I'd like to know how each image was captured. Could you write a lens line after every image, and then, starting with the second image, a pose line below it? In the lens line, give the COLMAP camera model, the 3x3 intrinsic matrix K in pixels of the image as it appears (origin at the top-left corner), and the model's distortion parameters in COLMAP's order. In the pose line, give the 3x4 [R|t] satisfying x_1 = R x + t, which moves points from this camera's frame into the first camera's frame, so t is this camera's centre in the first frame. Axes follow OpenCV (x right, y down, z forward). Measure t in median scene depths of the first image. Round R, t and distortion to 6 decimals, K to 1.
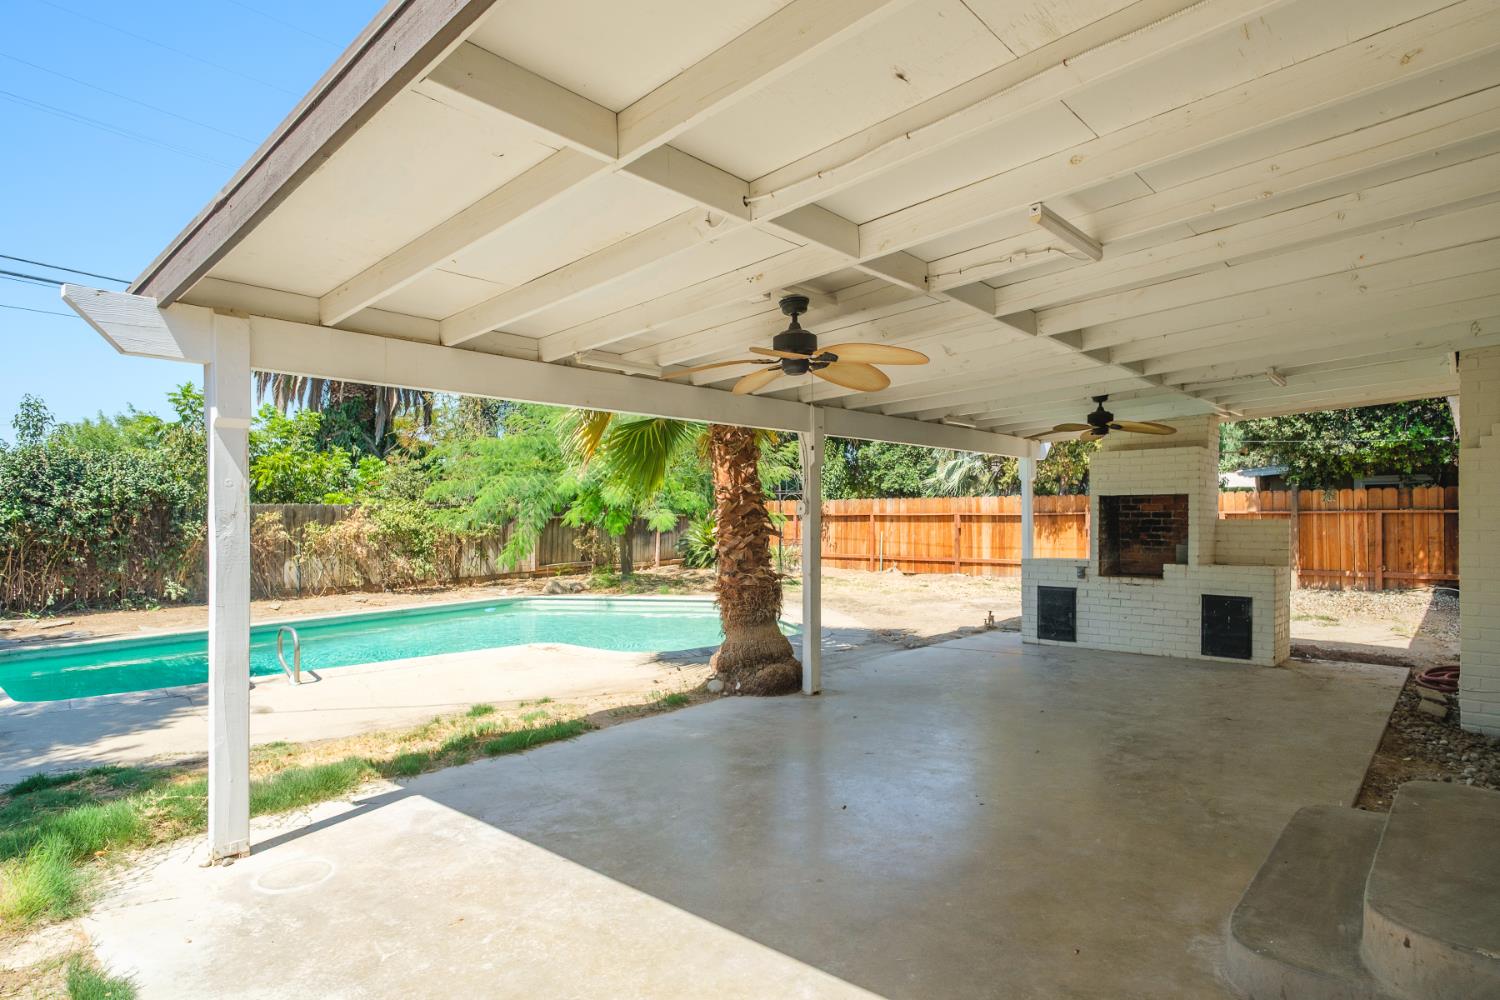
lens RADIAL K [[798.9, 0, 750.0], [0, 798.9, 500.0], [0, 0, 1]] dist [0.040809, 0.001284]
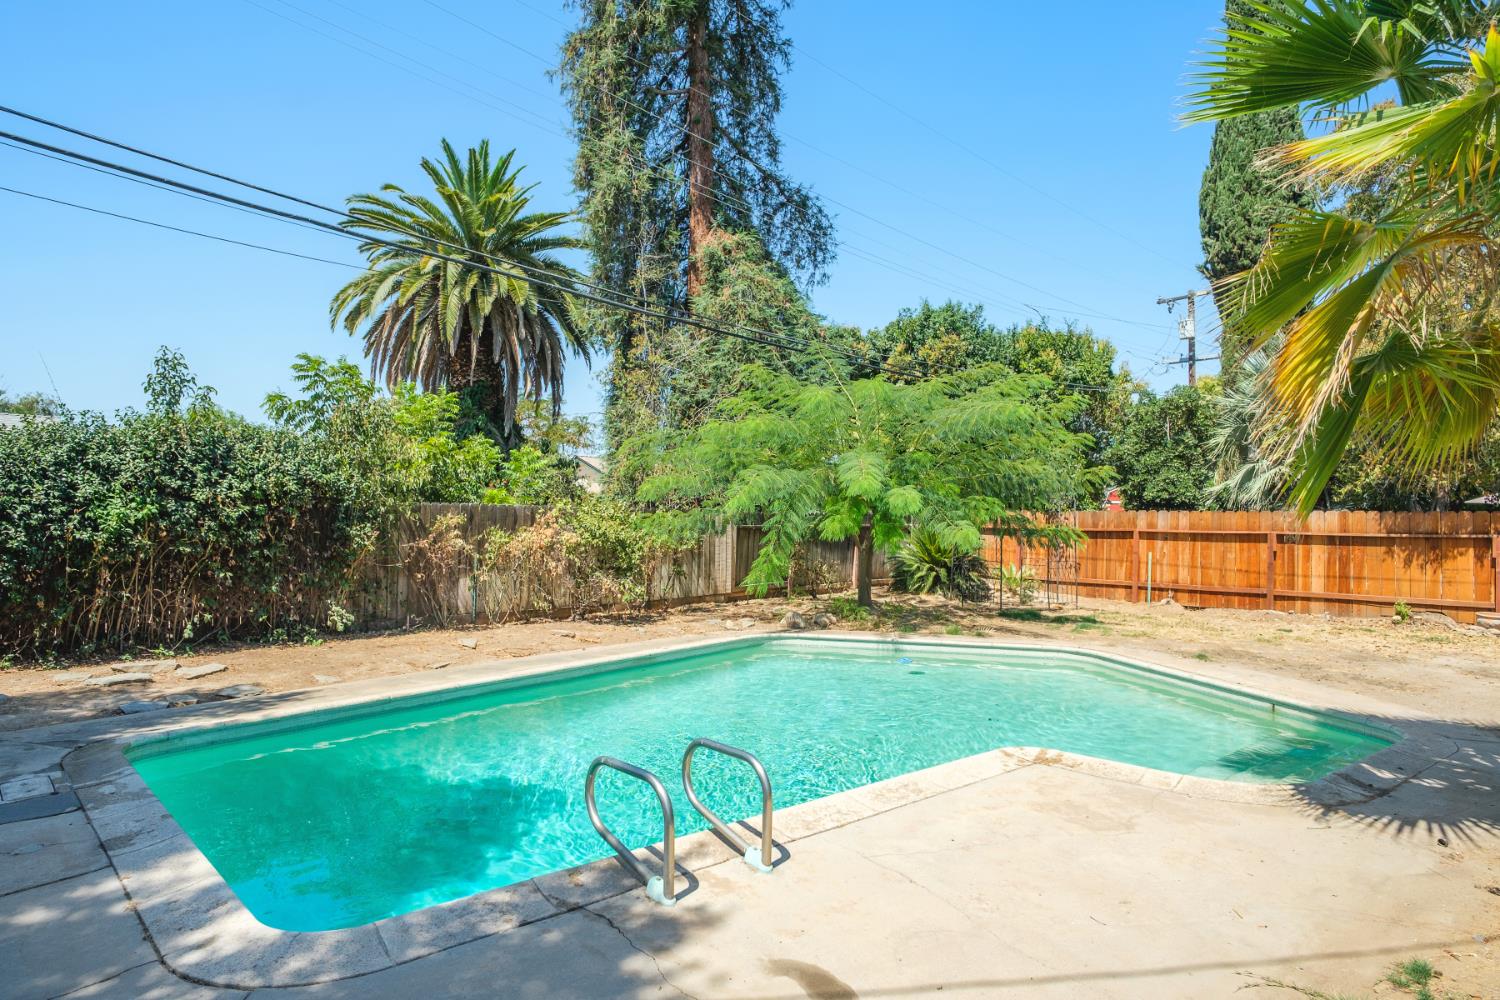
lens RADIAL K [[798.9, 0, 750.0], [0, 798.9, 500.0], [0, 0, 1]] dist [0.040809, 0.001284]
pose [[0.999052, 0.018786, -0.039270, -0.267760], [-0.019155, 0.999775, -0.009063, 0.003260], [0.039091, 0.009806, 0.999188, 0.245683]]
